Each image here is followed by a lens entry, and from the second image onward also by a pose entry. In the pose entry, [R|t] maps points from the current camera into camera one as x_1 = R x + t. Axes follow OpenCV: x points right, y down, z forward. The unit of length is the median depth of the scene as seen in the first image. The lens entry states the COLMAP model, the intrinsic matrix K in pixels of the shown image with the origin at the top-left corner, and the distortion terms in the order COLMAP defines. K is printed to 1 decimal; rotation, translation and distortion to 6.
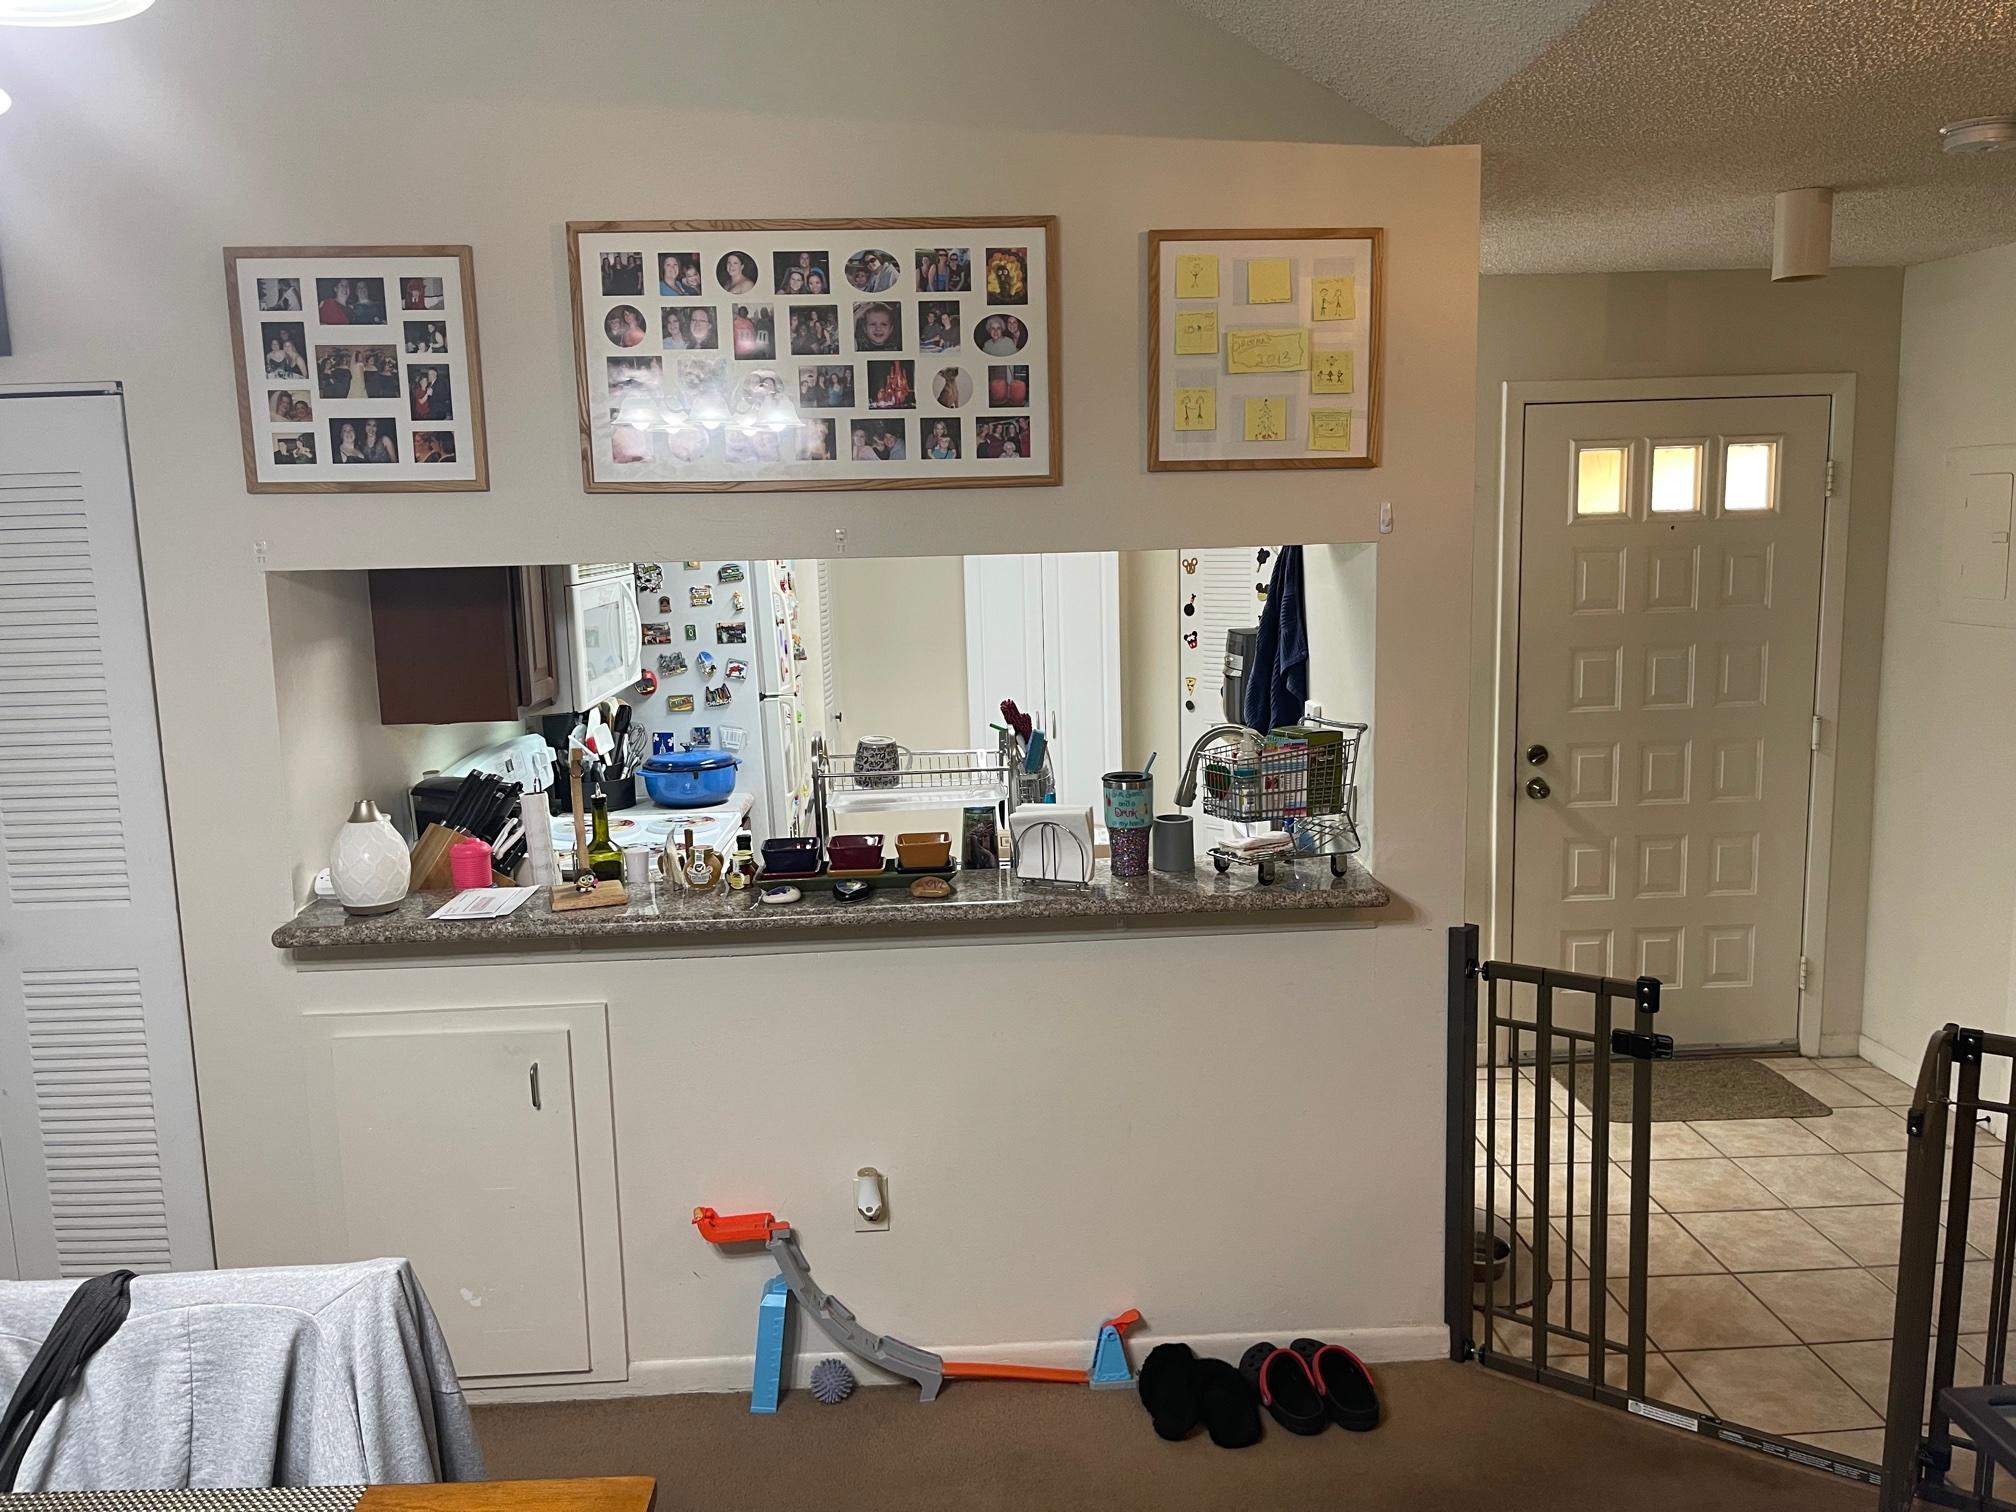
lens RADIAL K [[1516.0, 0, 1031.5], [0, 1516.0, 724.8], [0, 0, 1]] dist [0.065217, -0.090214]
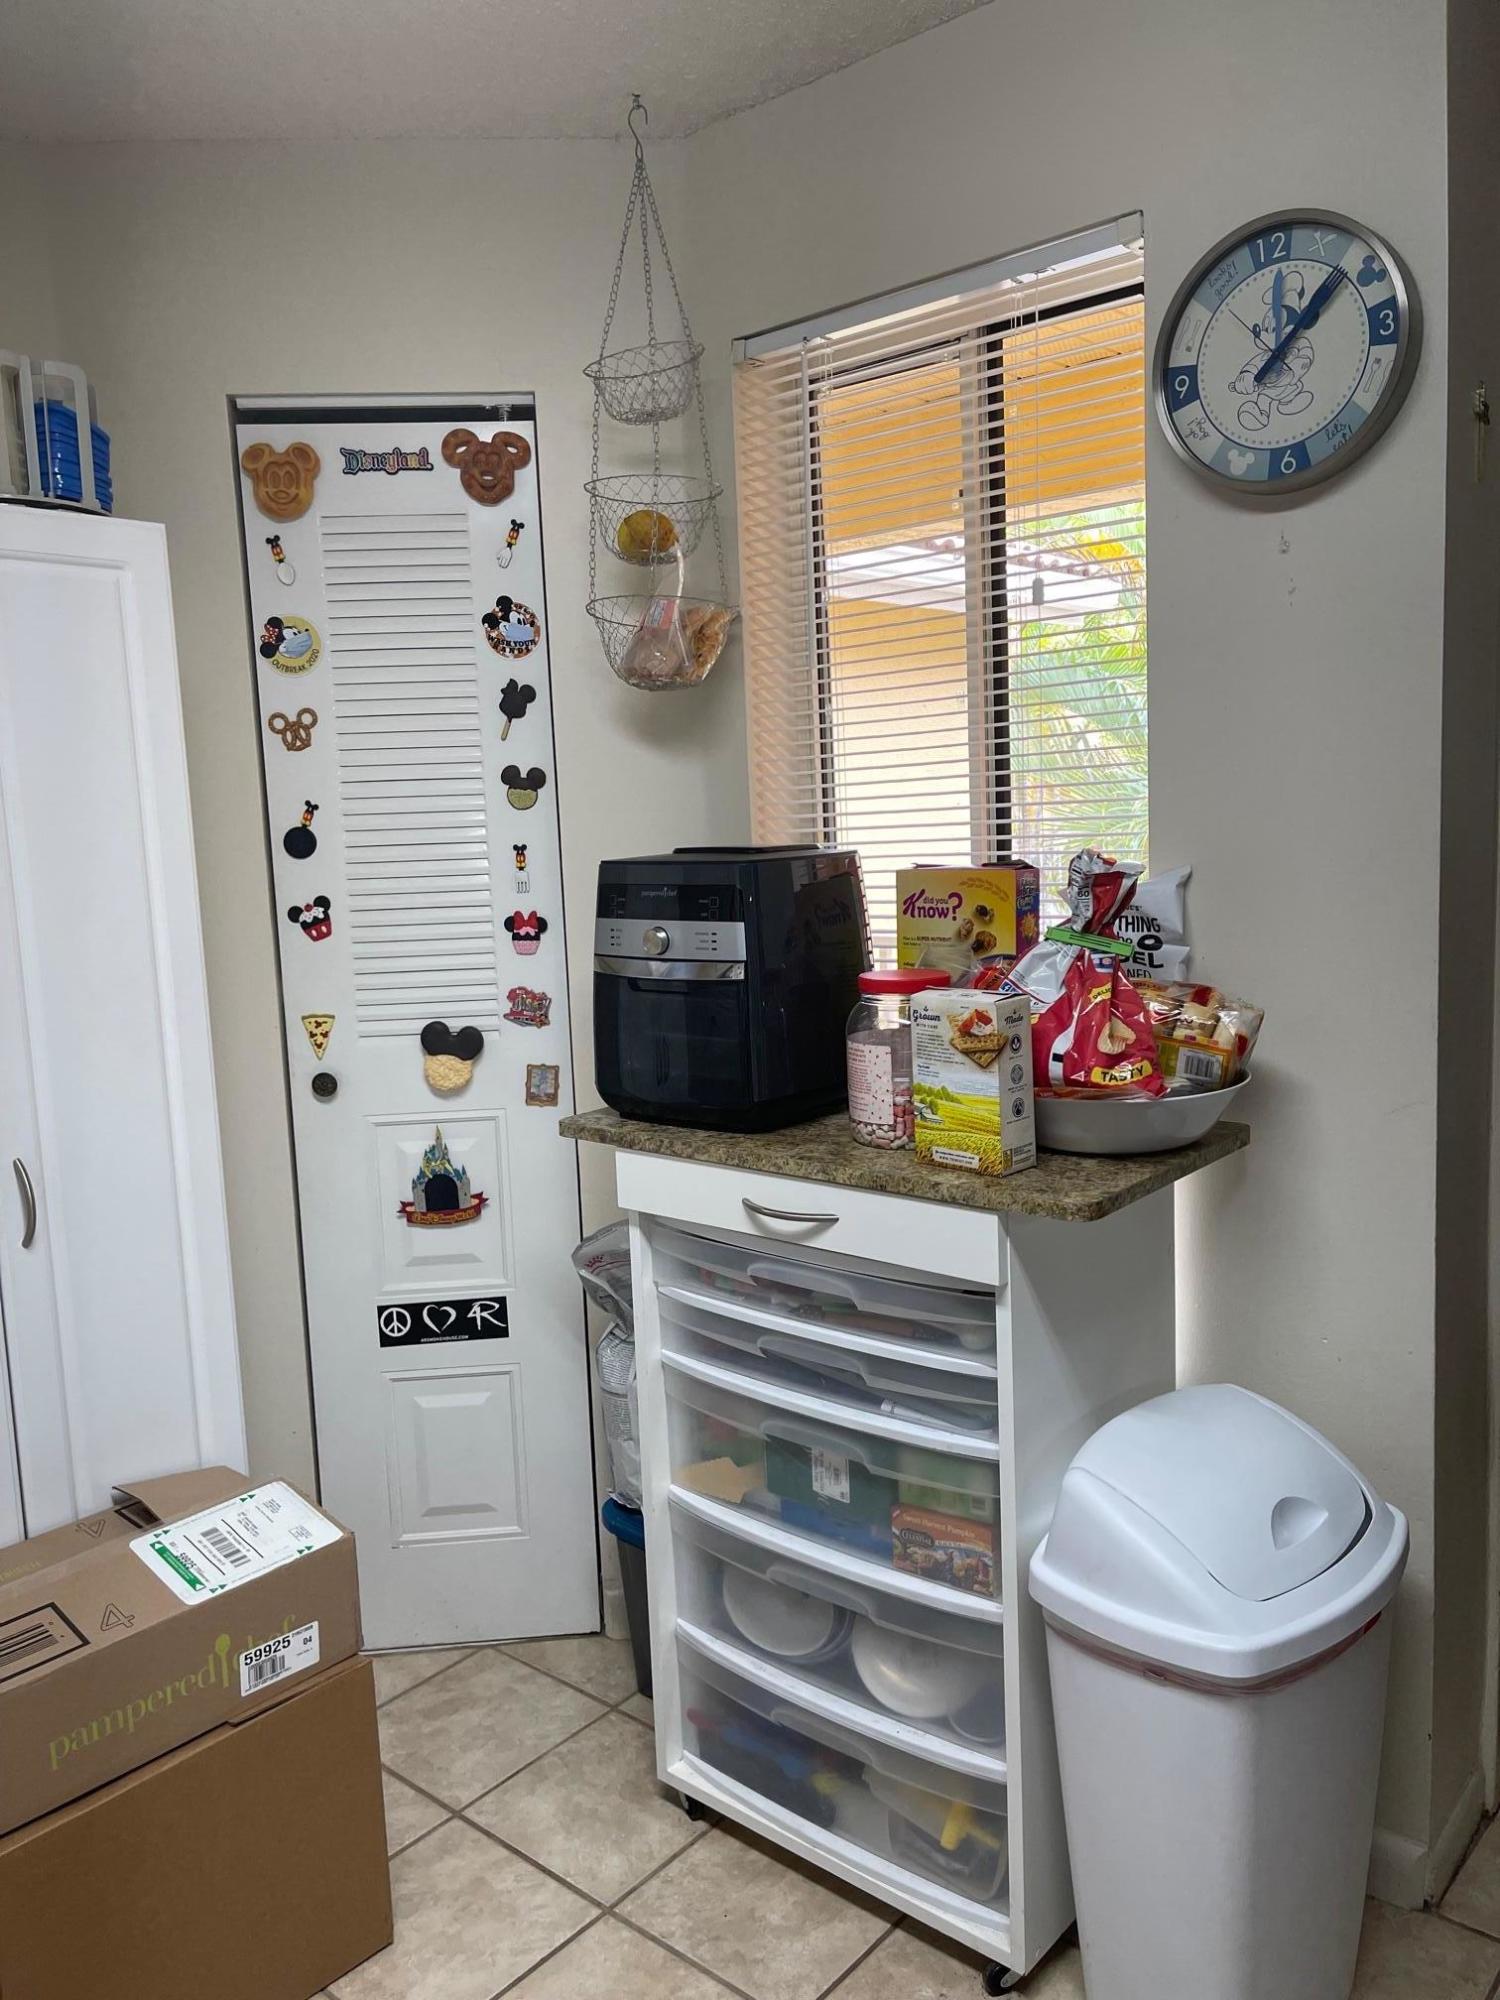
lens RADIAL K [[1504.0, 0, 766.6], [0, 1504.0, 997.2], [0, 0, 1]] dist [0.065217, -0.090214]
pose [[0.686059, -0.093287, 0.721540, -0.126359], [0.121345, 0.992526, 0.012945, -0.034788], [-0.717355, 0.078674, 0.692252, 0.837883]]
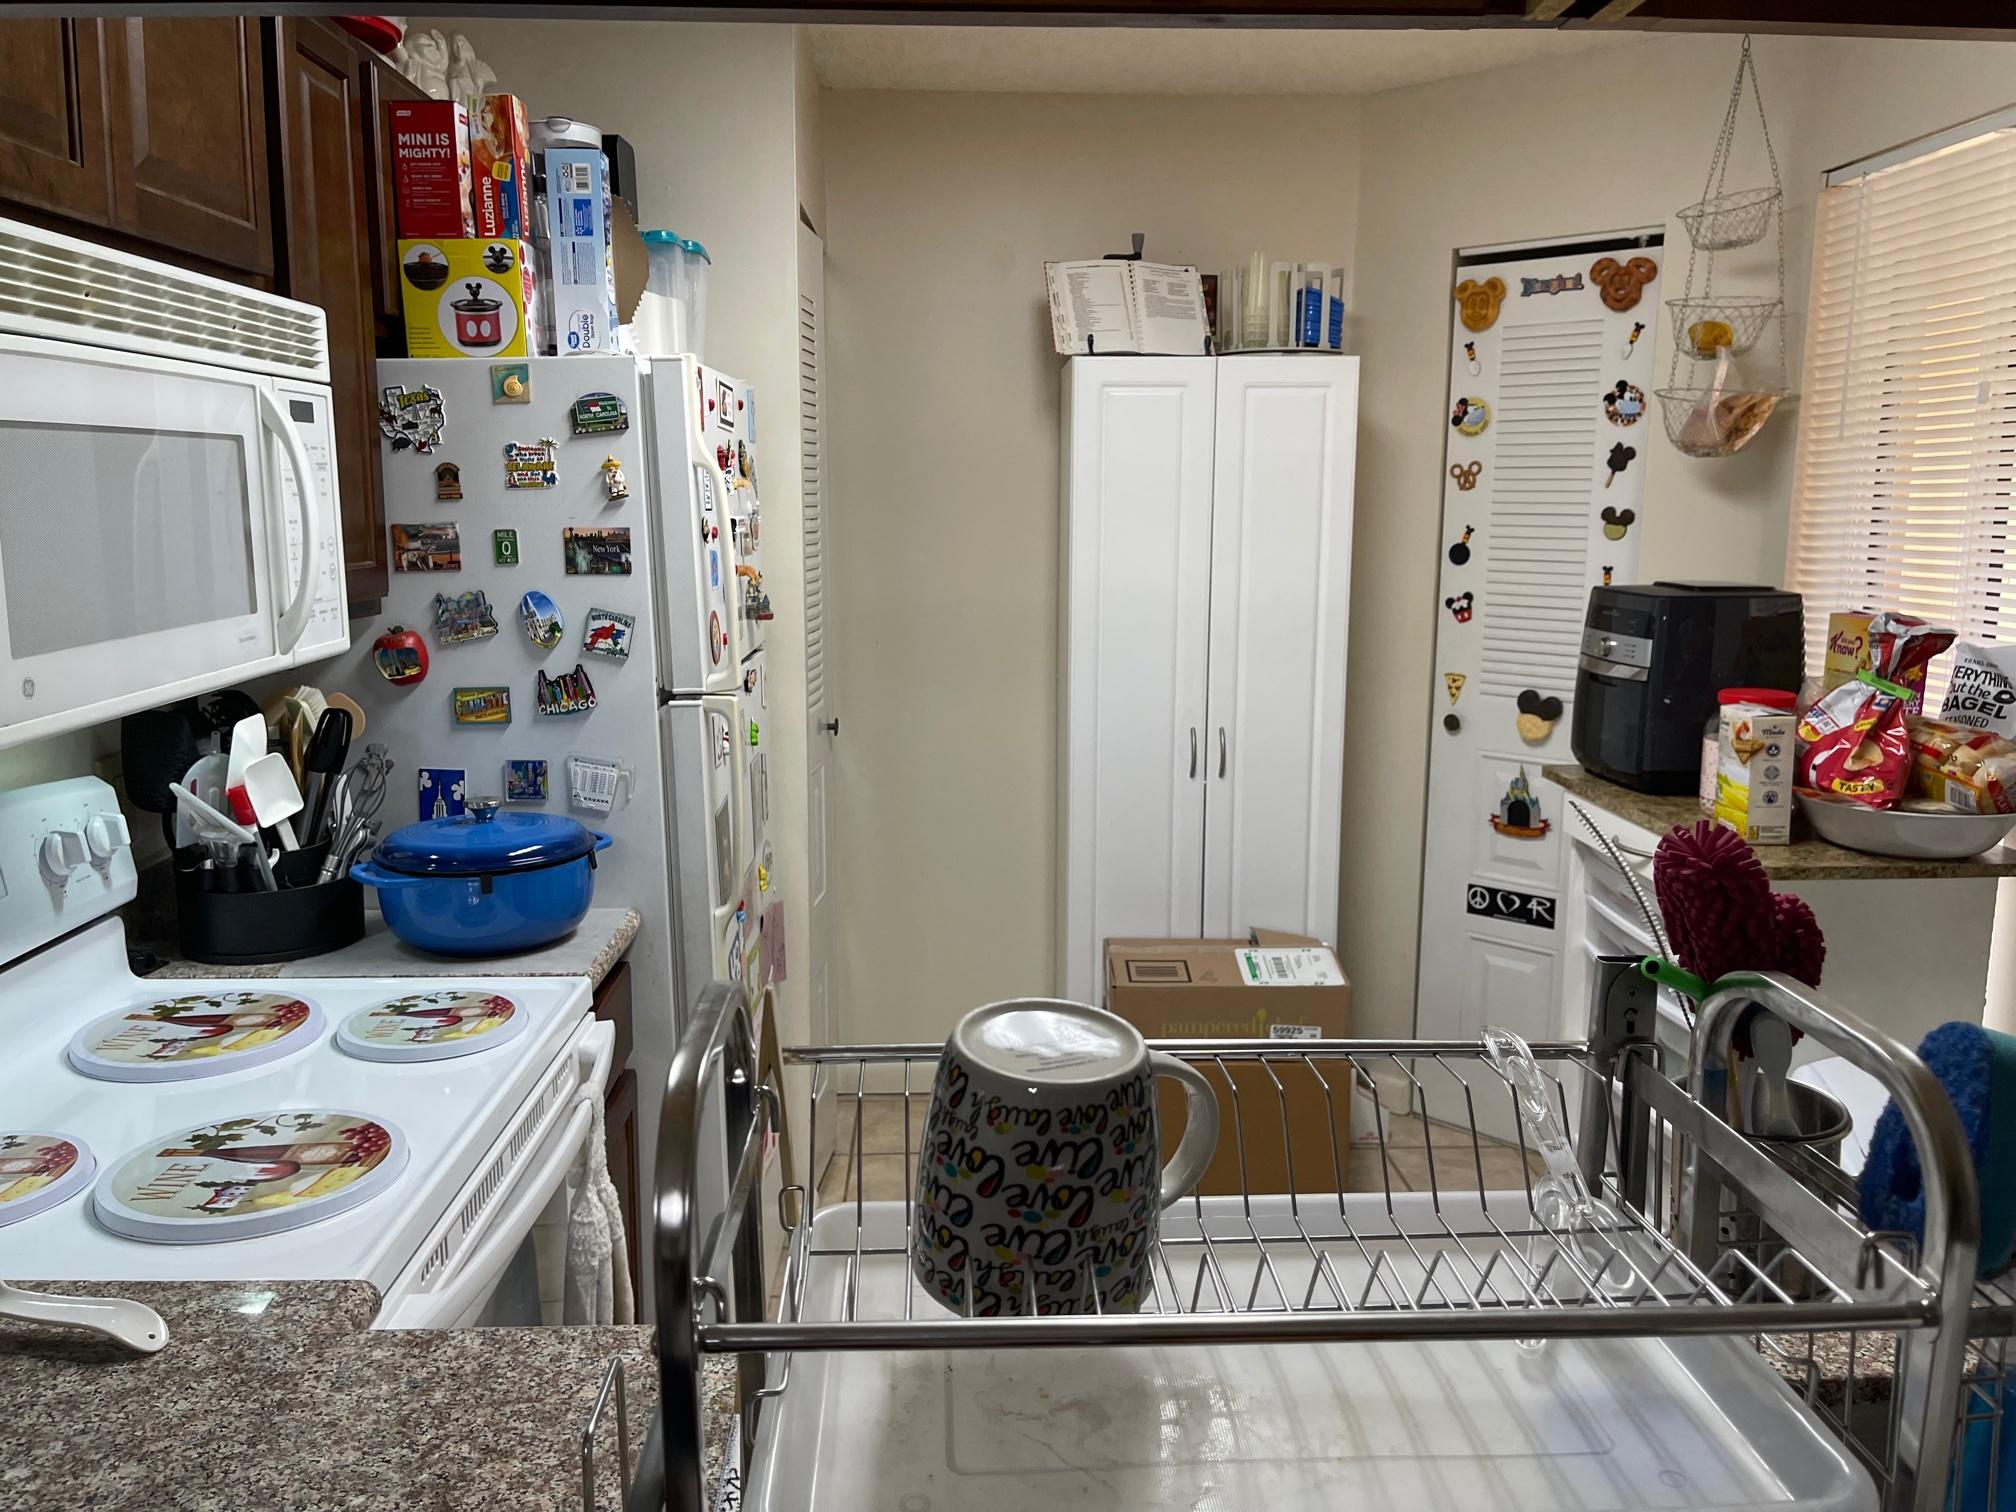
lens RADIAL K [[1516.0, 0, 1006.4], [0, 1516.0, 733.8], [0, 0, 1]] dist [0.065217, -0.090214]
pose [[0.999433, 0.031788, -0.011100, -0.071860], [-0.031546, 0.999273, 0.021389, -0.020531], [0.011772, -0.021027, 0.999710, 0.557065]]
